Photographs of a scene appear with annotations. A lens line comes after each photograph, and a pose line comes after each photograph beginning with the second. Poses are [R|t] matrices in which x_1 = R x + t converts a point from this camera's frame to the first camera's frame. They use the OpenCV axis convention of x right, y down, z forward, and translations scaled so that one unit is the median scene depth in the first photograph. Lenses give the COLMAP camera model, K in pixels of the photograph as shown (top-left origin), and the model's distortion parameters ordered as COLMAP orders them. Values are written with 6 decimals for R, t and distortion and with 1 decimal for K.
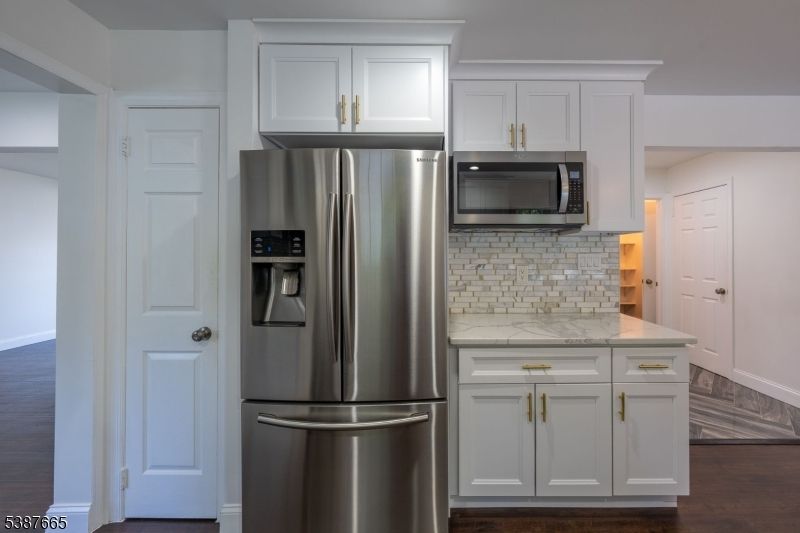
lens RADIAL K [[295.5, 0, 363.4], [0, 295.5, 254.6], [0, 0, 1]] dist [-0.002878, 0.000217]
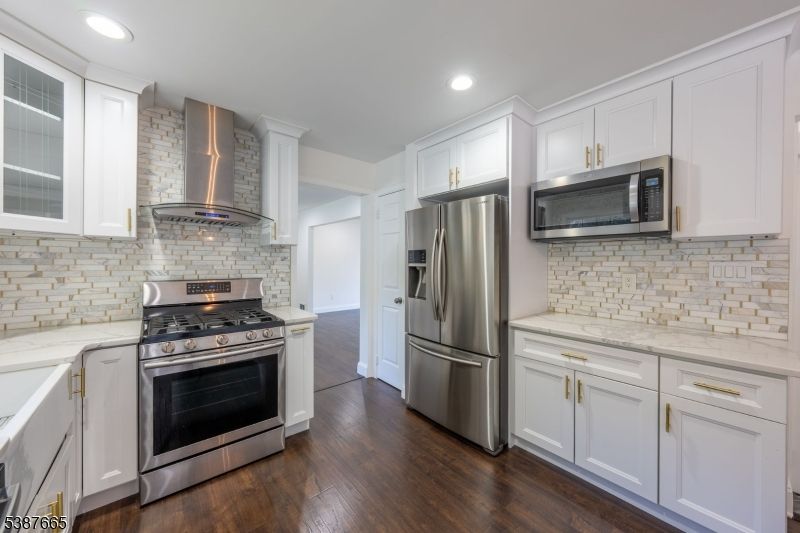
lens RADIAL K [[295.5, 0, 403.0], [0, 295.5, 263.0], [0, 0, 1]] dist [-0.002878, 0.000217]
pose [[0.639913, 0.004143, -0.768436, 0.964486], [0.000344, 0.999984, 0.005678, -0.006174], [0.768448, -0.003898, 0.639901, -0.277385]]
